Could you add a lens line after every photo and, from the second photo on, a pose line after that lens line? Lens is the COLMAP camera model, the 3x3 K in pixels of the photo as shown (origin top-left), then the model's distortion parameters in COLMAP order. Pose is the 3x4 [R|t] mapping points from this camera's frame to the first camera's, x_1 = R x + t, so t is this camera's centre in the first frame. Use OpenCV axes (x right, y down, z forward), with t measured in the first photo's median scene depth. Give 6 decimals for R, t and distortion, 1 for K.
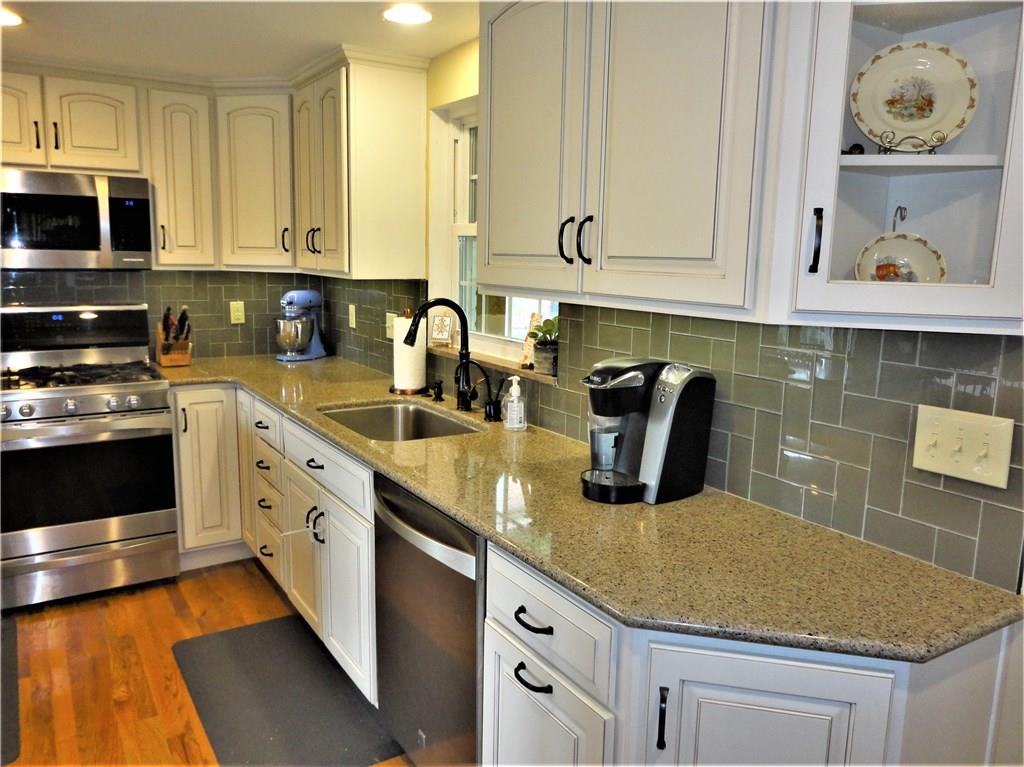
lens RADIAL K [[776.6, 0, 512.0], [0, 776.6, 383.5], [0, 0, 1]] dist [-0.007414, -0.000802]
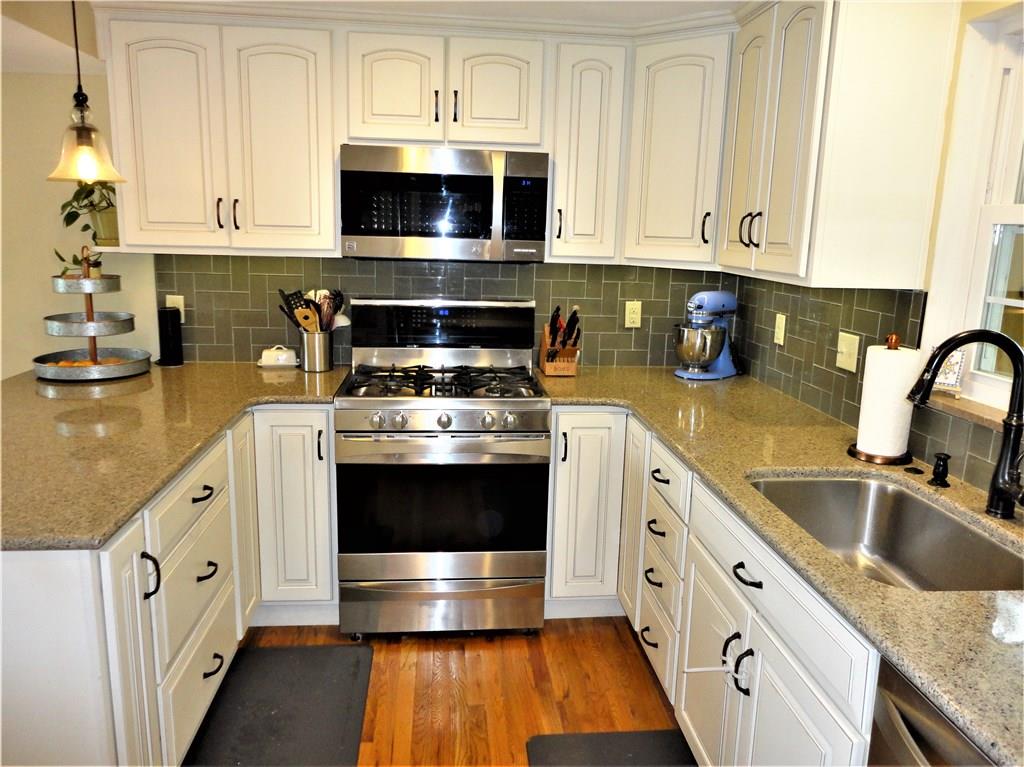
lens RADIAL K [[776.6, 0, 512.0], [0, 776.6, 383.5], [0, 0, 1]] dist [-0.007414, -0.000802]
pose [[0.891091, 0.091860, -0.444430, -0.111793], [-0.083281, 0.995769, 0.038838, -0.047321], [0.446117, 0.002405, 0.894971, 0.236749]]
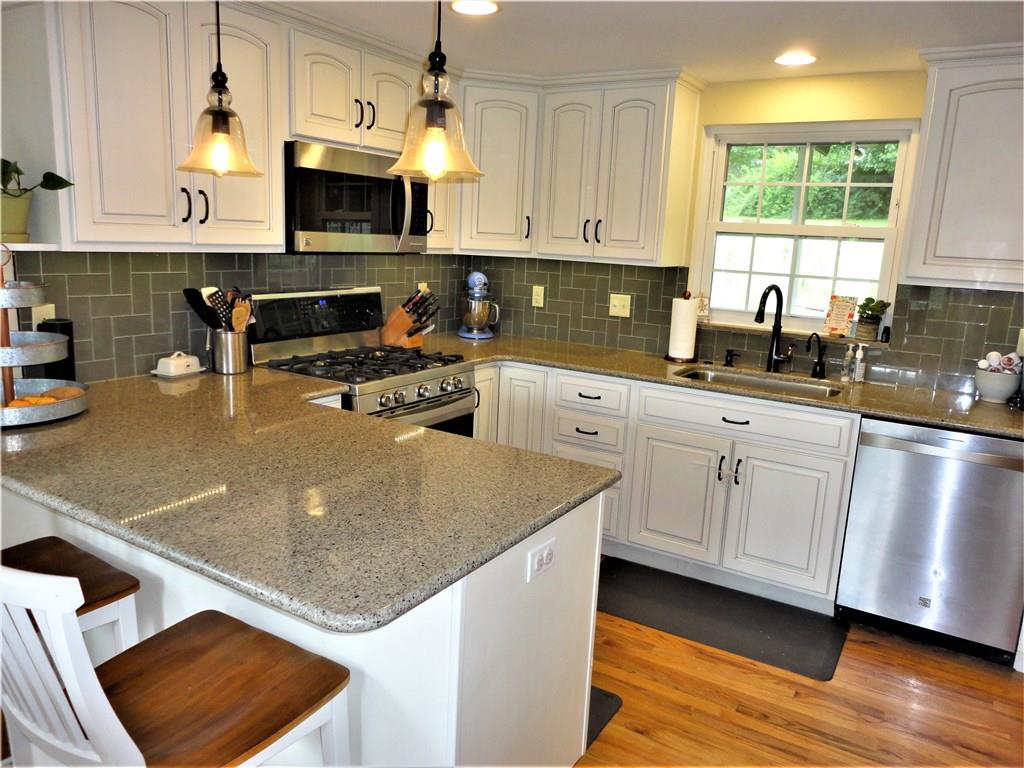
lens RADIAL K [[767.3, 0, 512.0], [0, 767.3, 384.0], [0, 0, 1]] dist [0.002012, 0.001918]
pose [[0.892286, -0.066413, 0.446559, -0.833179], [0.046643, 0.997389, 0.055133, -0.027455], [-0.449055, -0.028365, 0.893054, 0.047527]]
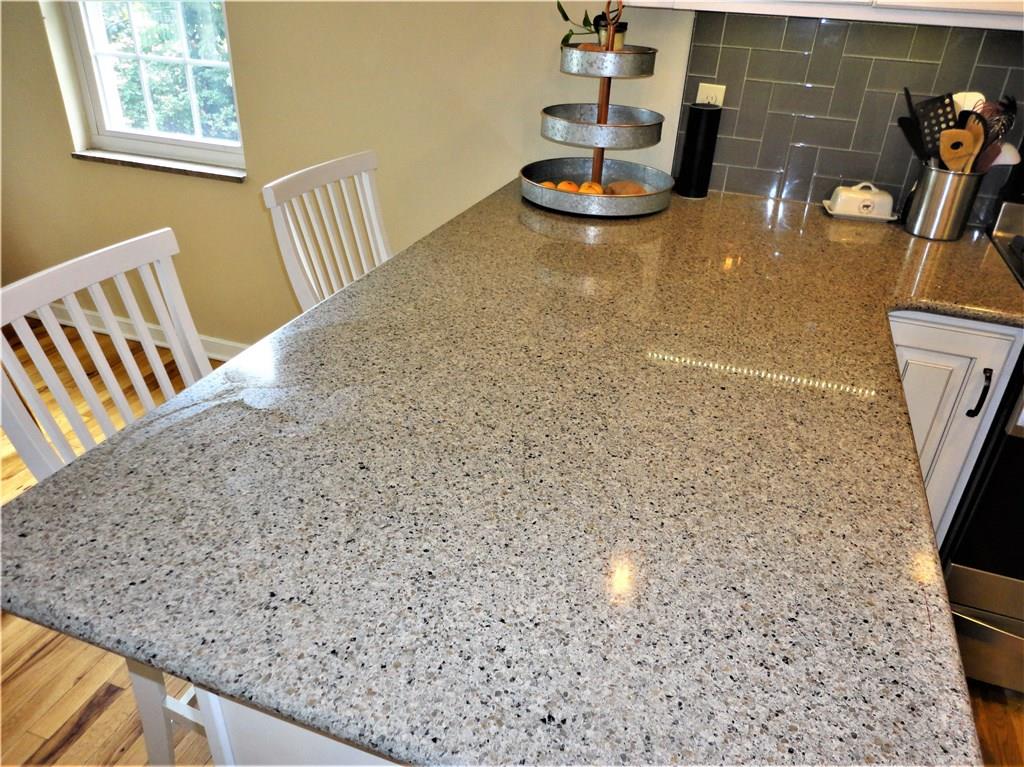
lens RADIAL K [[740.6, 0, 512.0], [0, 740.6, 383.5], [0, 0, 1]] dist [-0.013762, -0.000029]
pose [[0.622926, 0.384894, -0.681043, -0.515384], [-0.158572, 0.914640, 0.371872, -0.058929], [0.766040, -0.123655, 0.630786, 0.381172]]
